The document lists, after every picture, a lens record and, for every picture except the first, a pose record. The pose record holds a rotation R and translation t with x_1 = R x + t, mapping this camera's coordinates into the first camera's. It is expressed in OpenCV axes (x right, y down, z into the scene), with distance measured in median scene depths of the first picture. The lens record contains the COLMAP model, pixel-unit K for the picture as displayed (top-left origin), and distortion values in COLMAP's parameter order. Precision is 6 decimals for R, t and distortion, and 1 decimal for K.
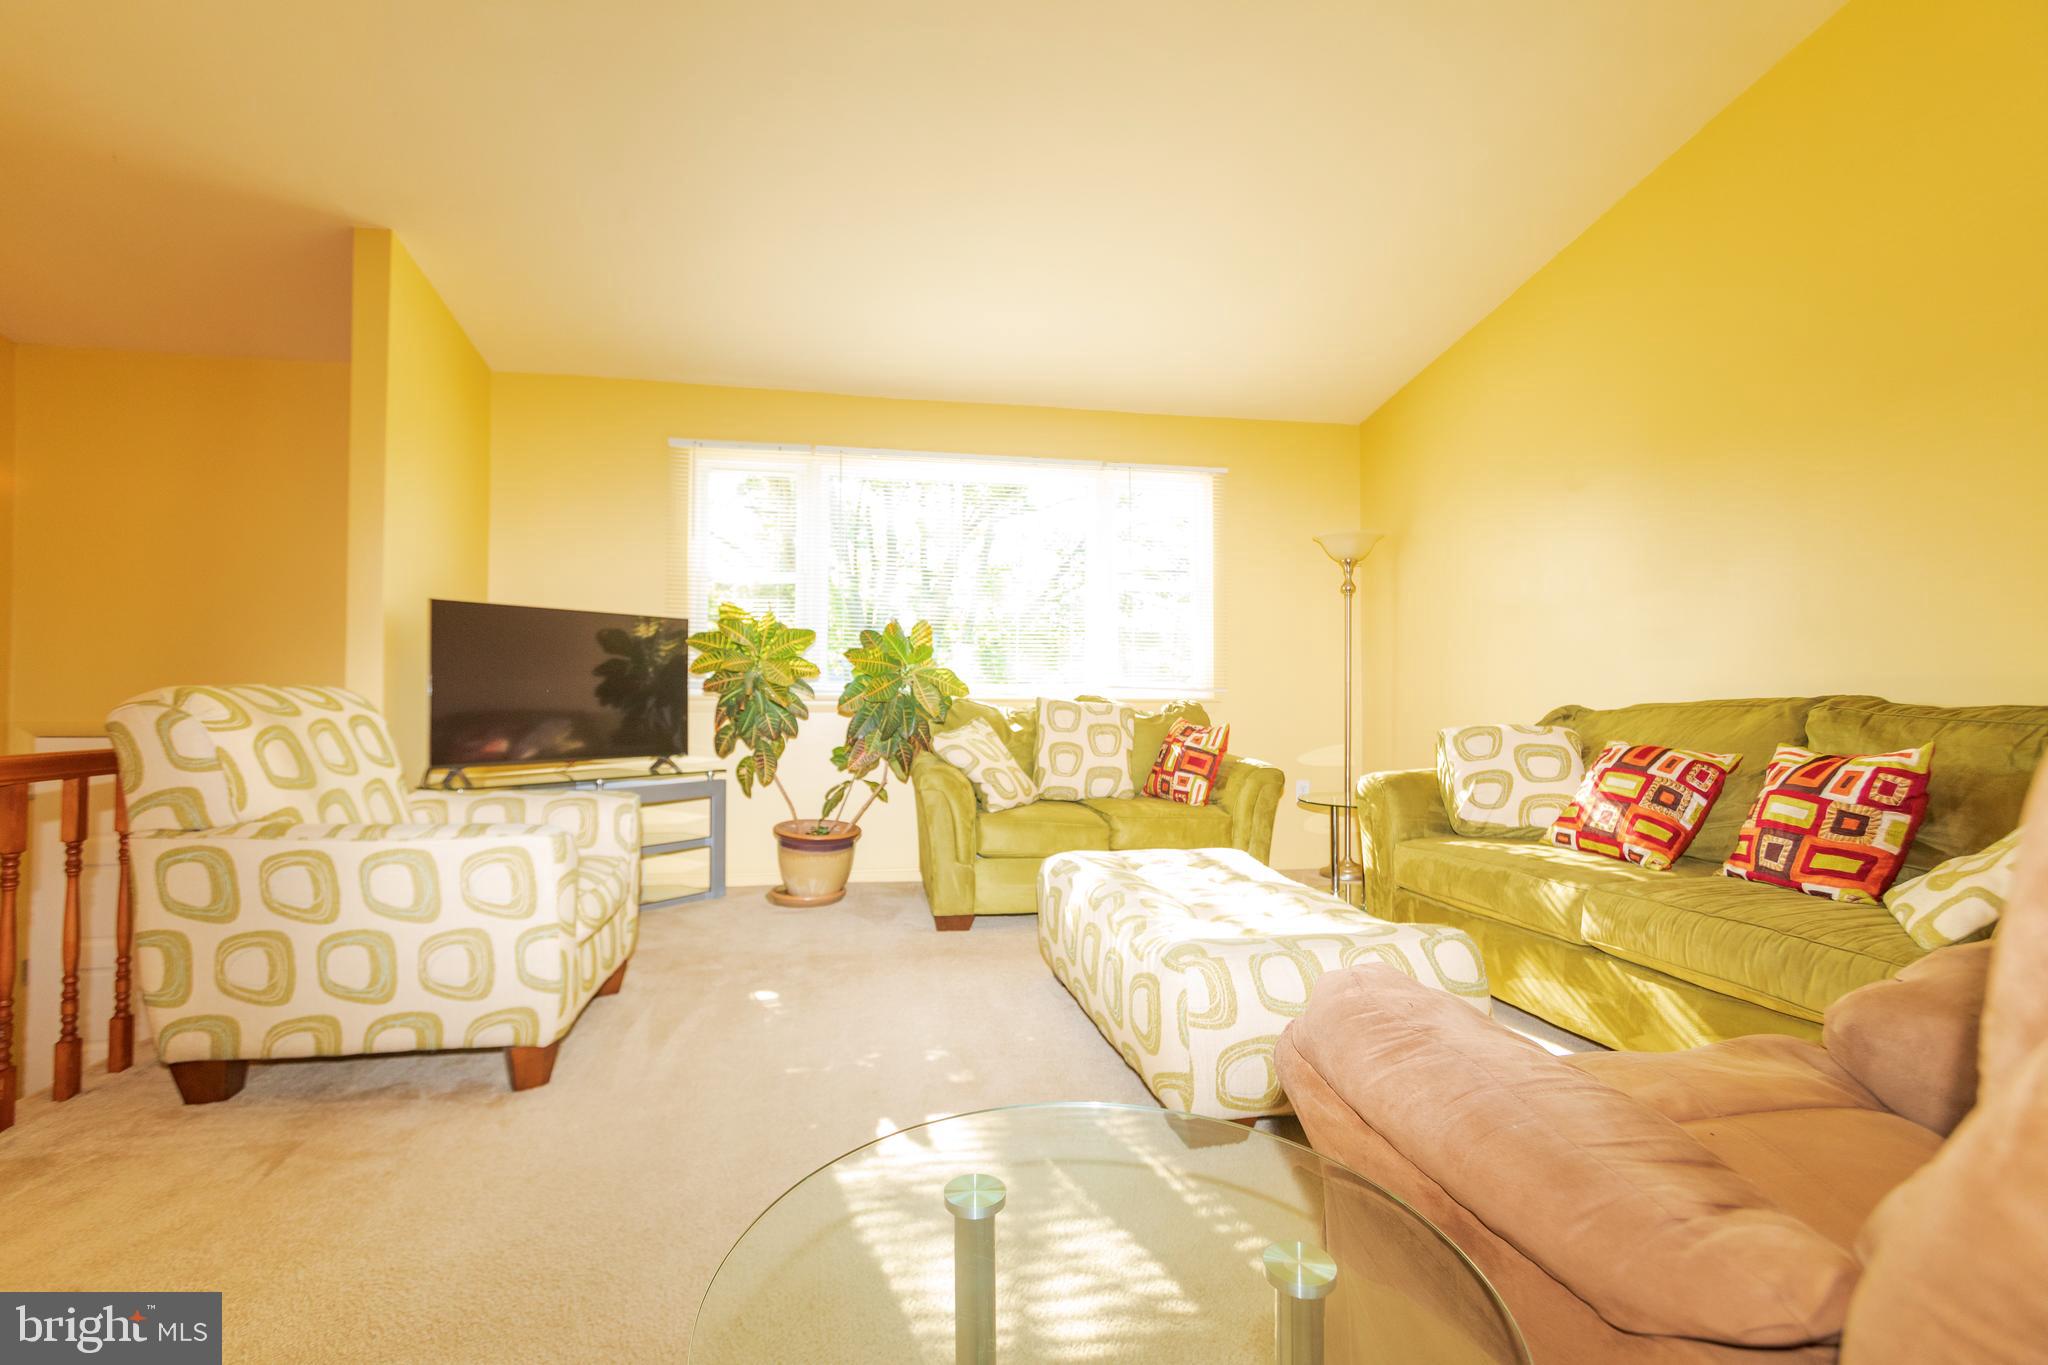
lens RADIAL K [[923.7, 0, 1014.5], [0, 923.7, 683.2], [0, 0, 1]] dist [-0.020838, 0.007362]
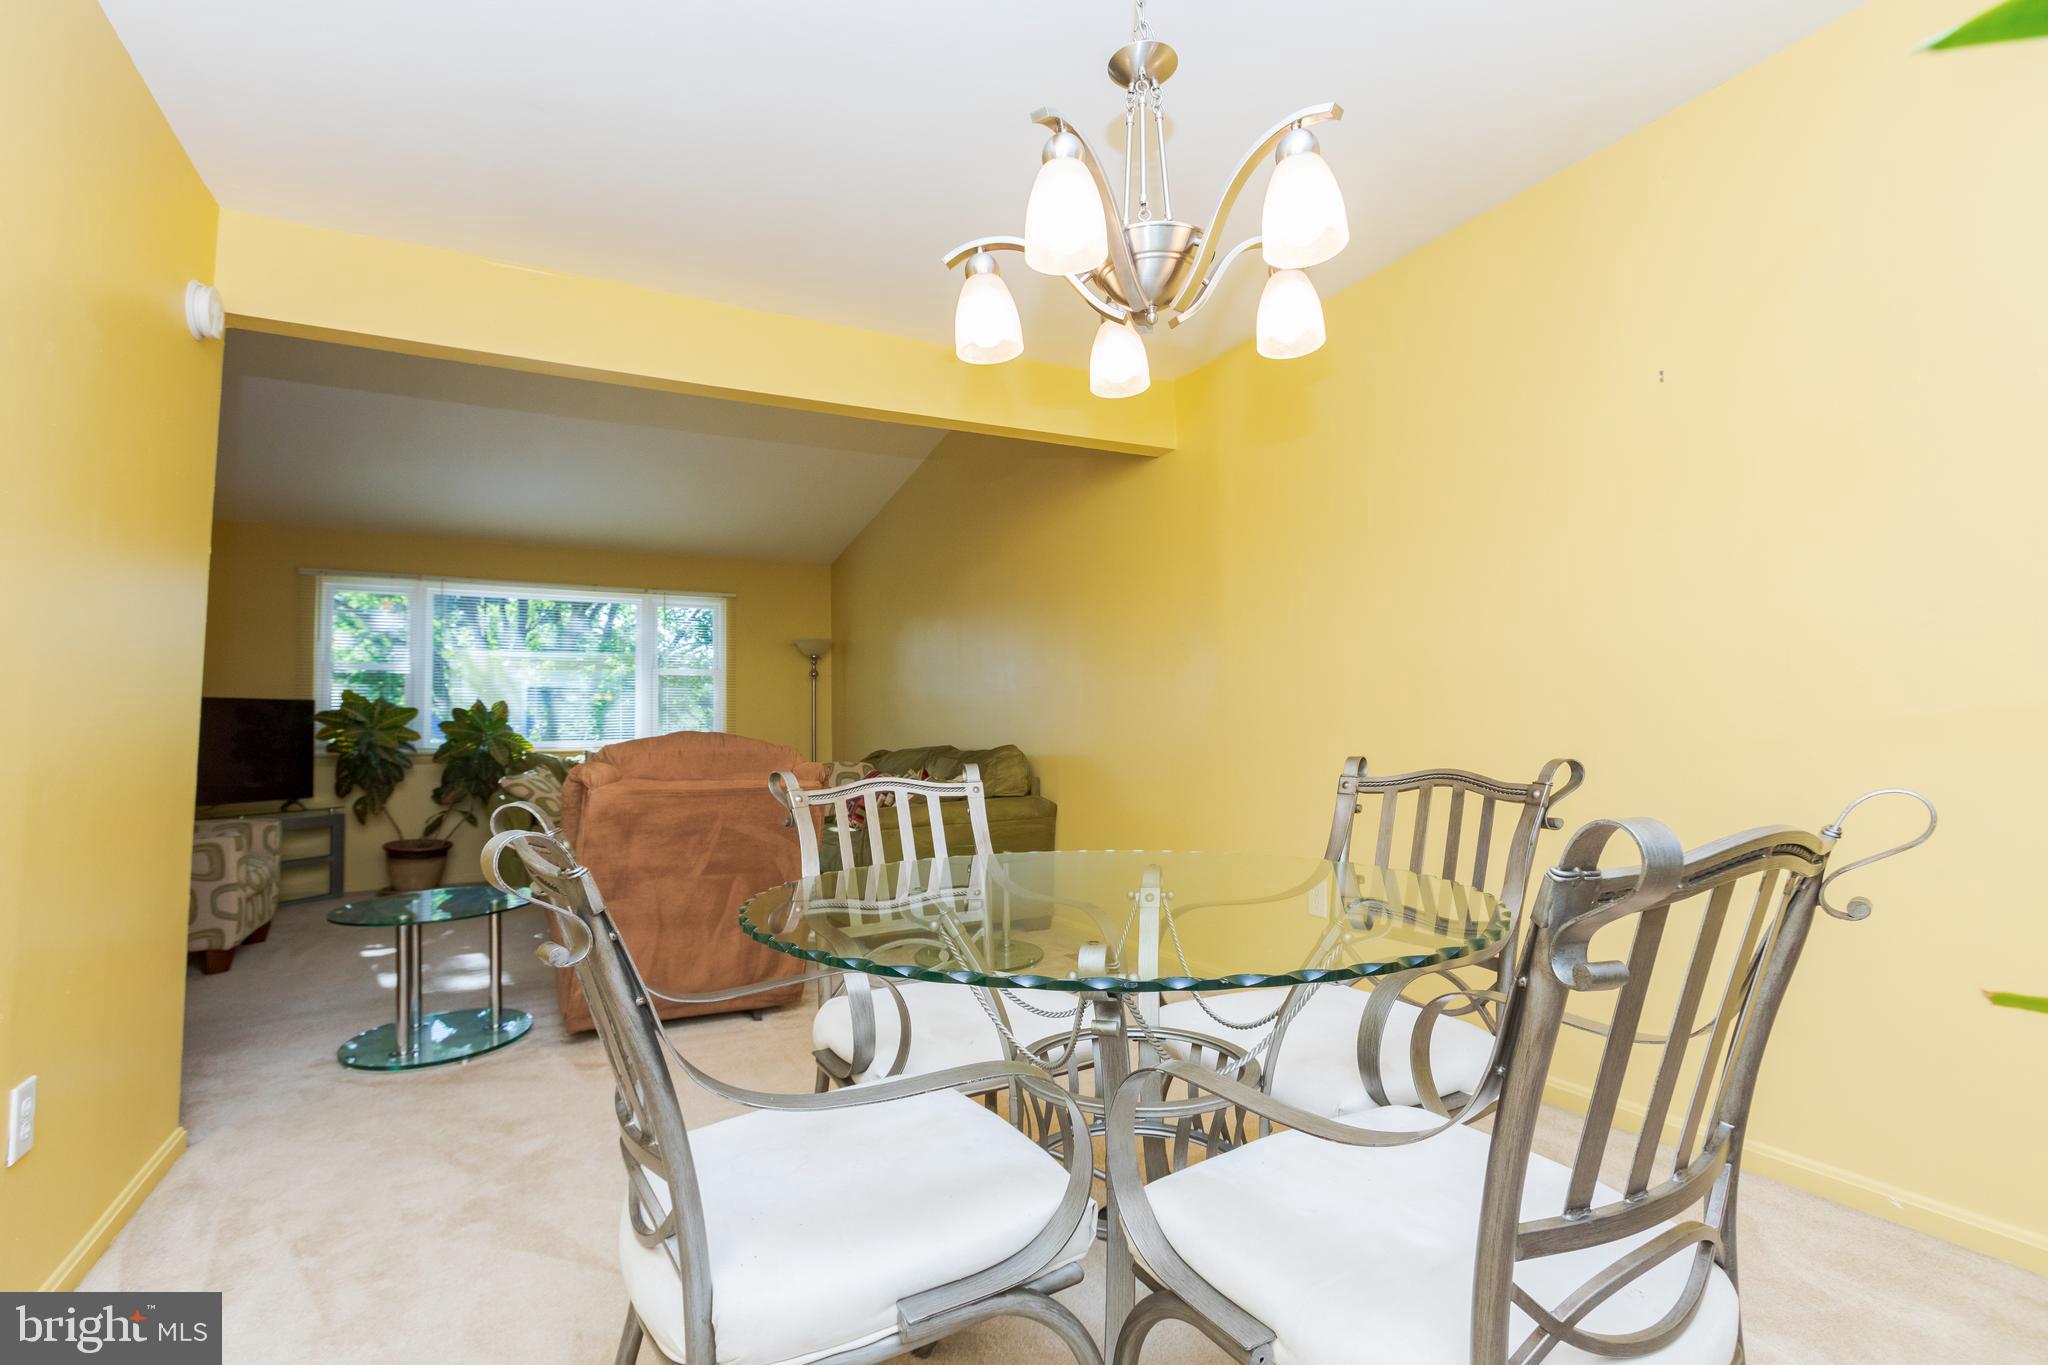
lens RADIAL K [[950.4, 0, 1030.7], [0, 950.4, 674.0], [0, 0, 1]] dist [-0.056694, 0.044037]
pose [[0.943752, 0.001028, 0.330654, 0.210658], [0.017191, 0.998490, -0.052170, -0.017373], [-0.330208, 0.054920, 0.942309, -0.720725]]
